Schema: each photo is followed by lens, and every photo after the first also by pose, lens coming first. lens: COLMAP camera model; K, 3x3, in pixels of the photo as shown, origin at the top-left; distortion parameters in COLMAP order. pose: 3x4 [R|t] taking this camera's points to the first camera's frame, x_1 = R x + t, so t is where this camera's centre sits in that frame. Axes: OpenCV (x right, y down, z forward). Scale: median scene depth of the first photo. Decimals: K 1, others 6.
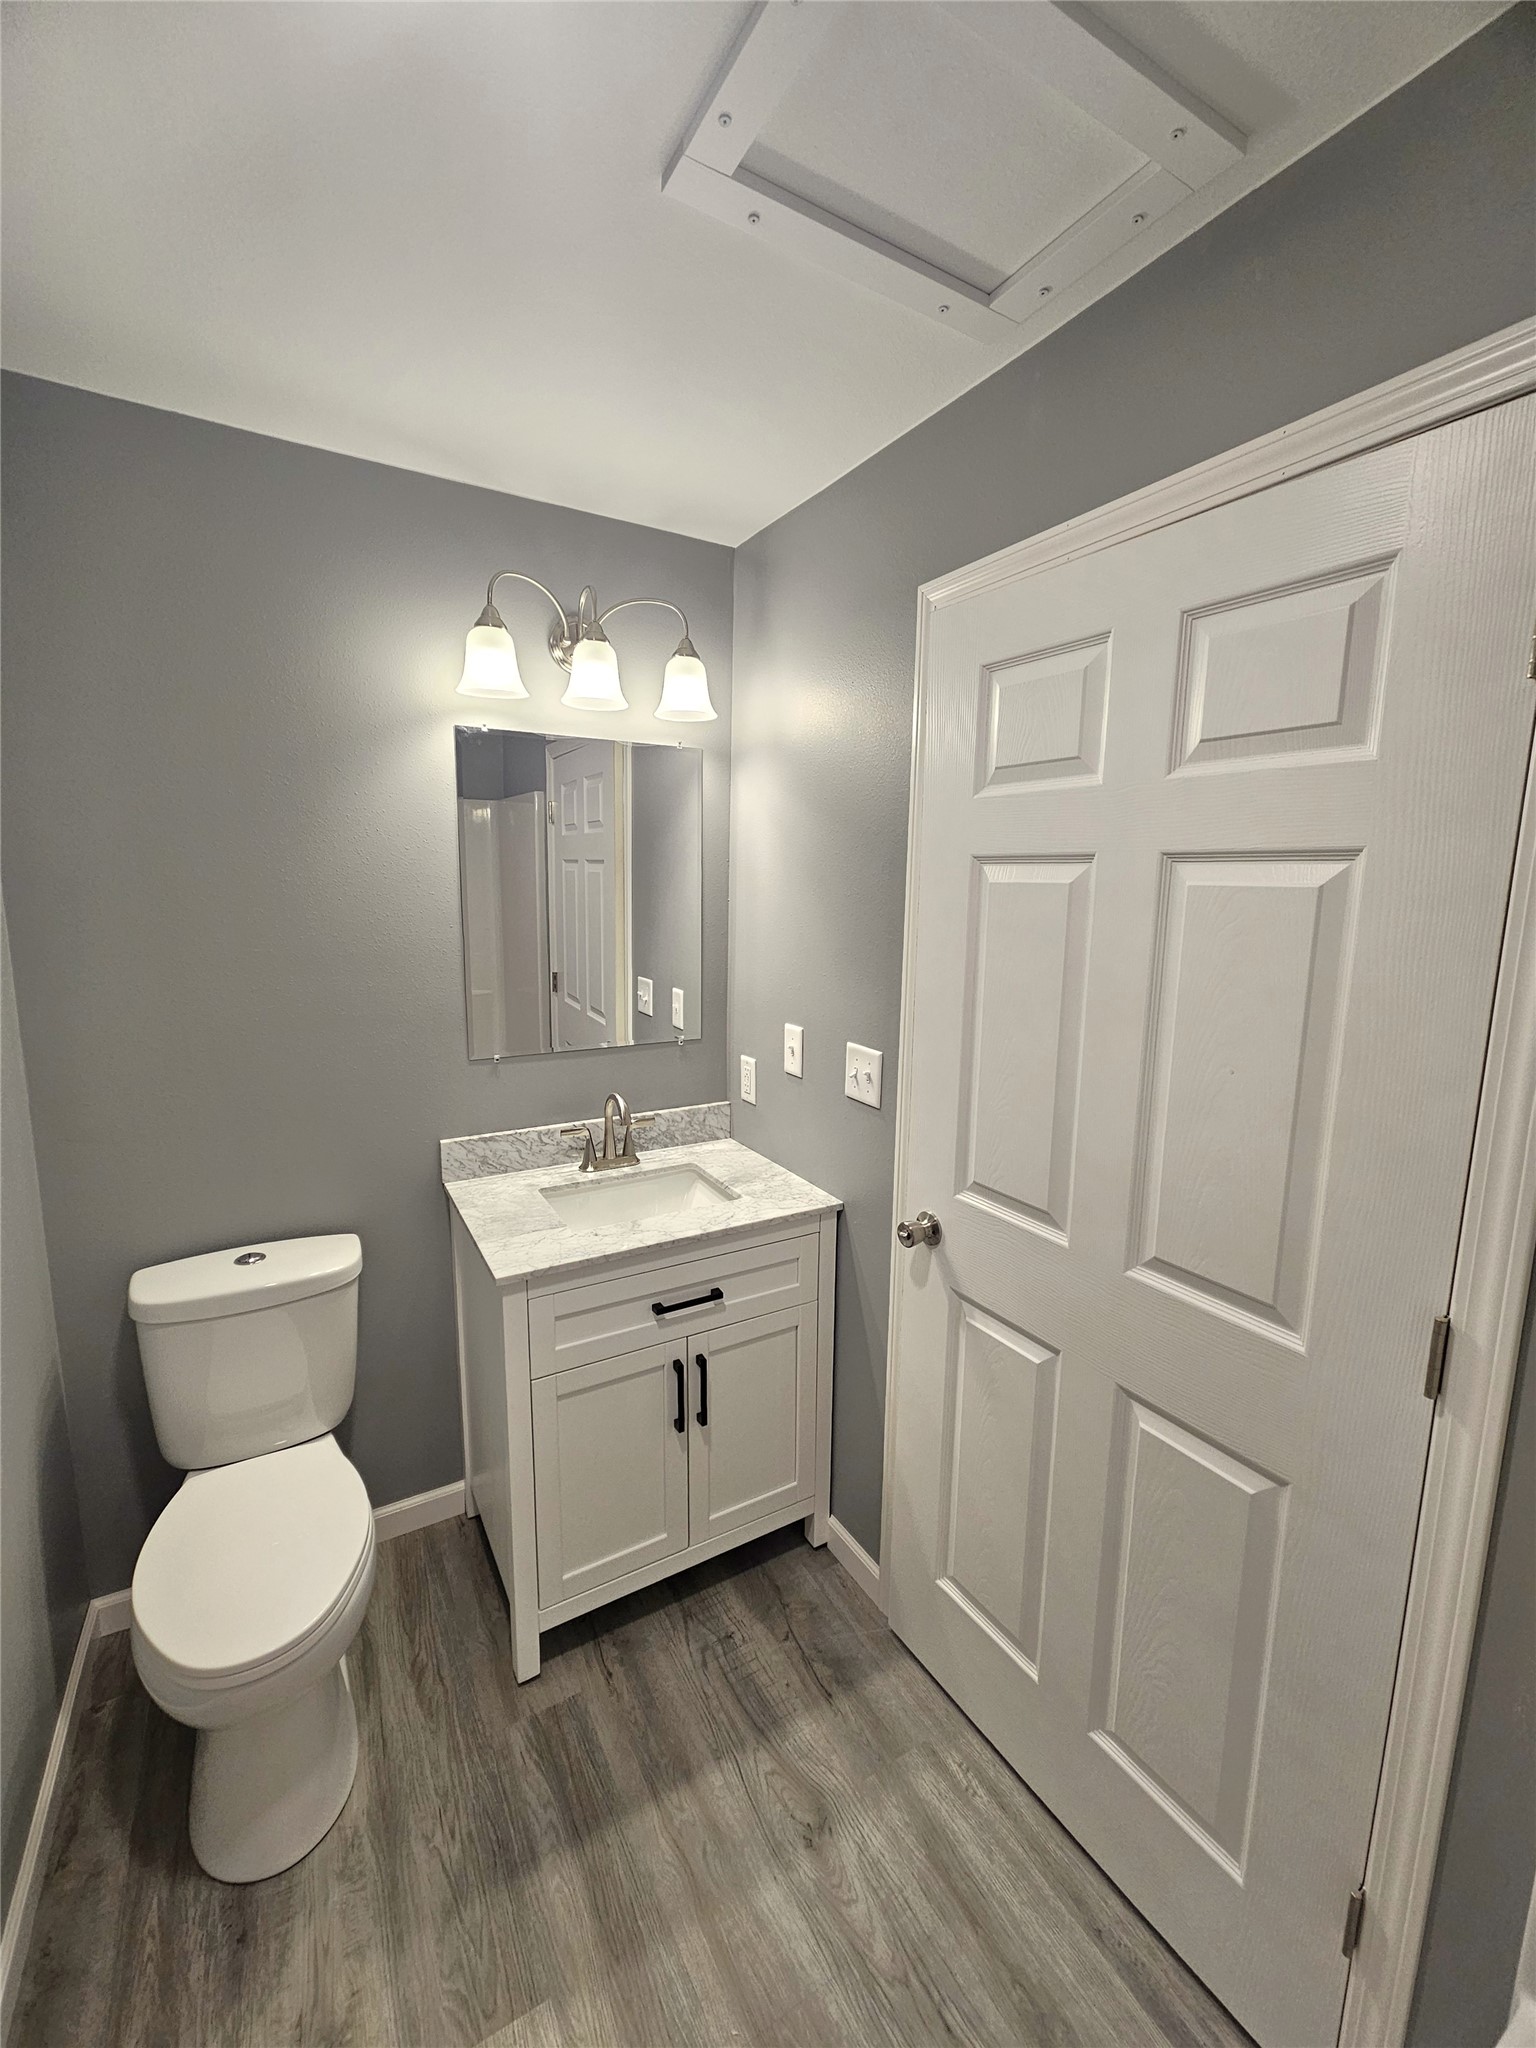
lens RADIAL K [[851.9, 0, 768.0], [0, 851.9, 1024.0], [0, 0, 1]] dist [-0.011030, 0.000526]
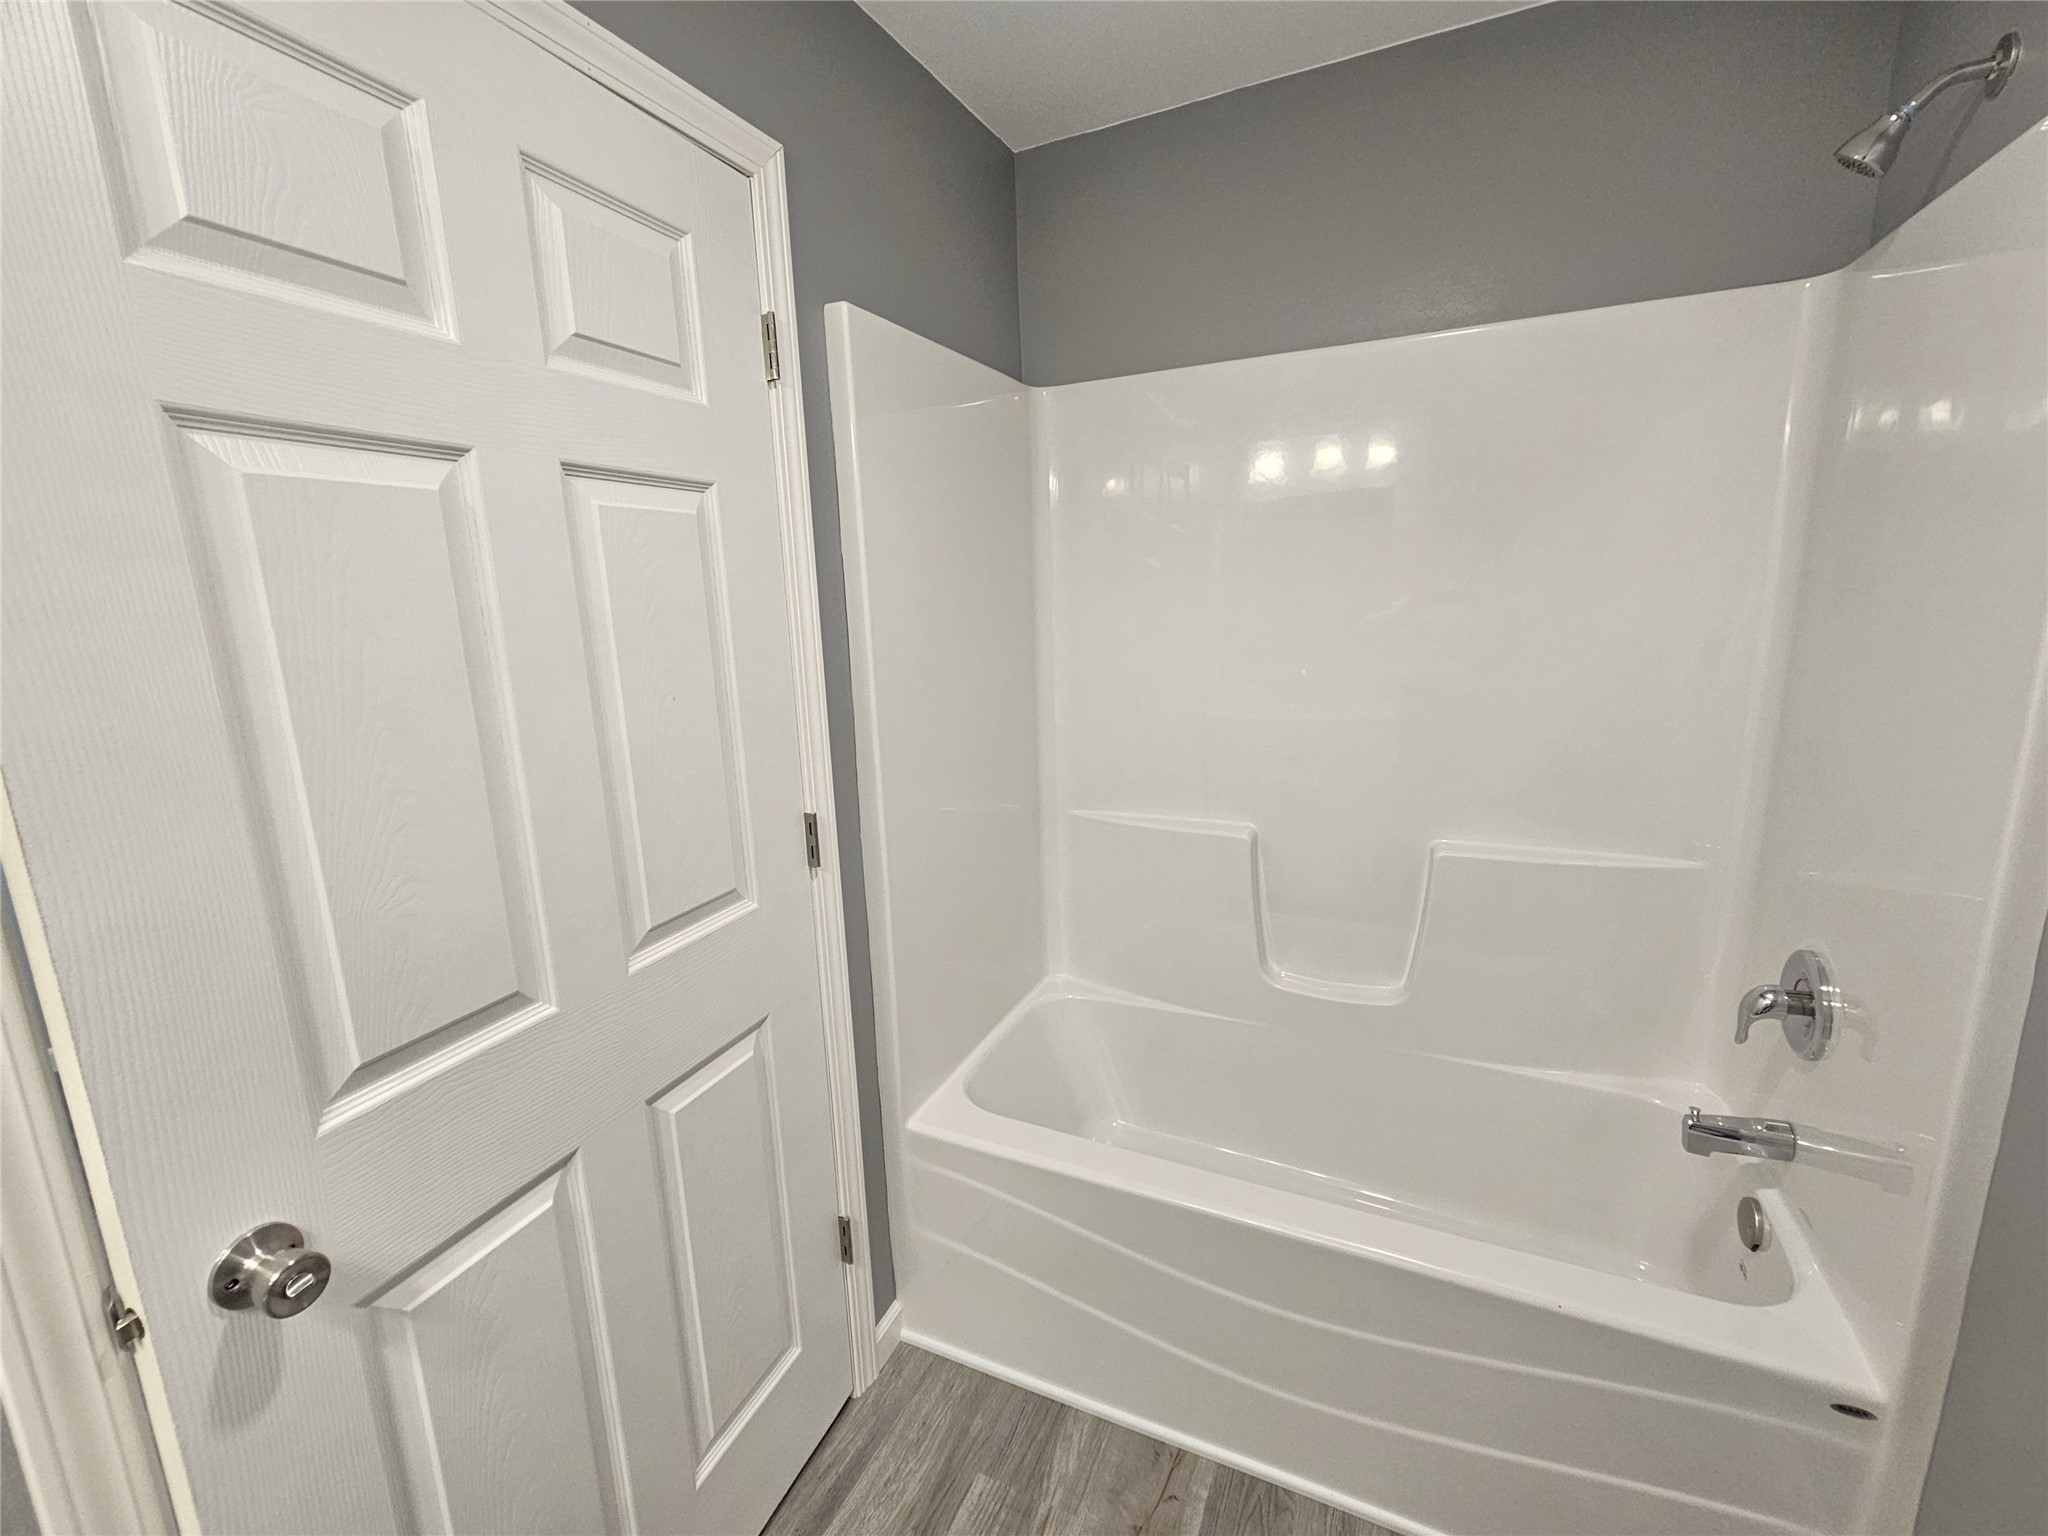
lens RADIAL K [[851.9, 0, 1024.0], [0, 851.9, 768.0], [0, 0, 1]] dist [-0.011030, 0.000526]
pose [[-0.576075, -0.163216, 0.800935, -0.417216], [0.161871, 0.937676, 0.307508, -0.088077], [-0.801208, 0.306796, -0.513752, 0.977766]]
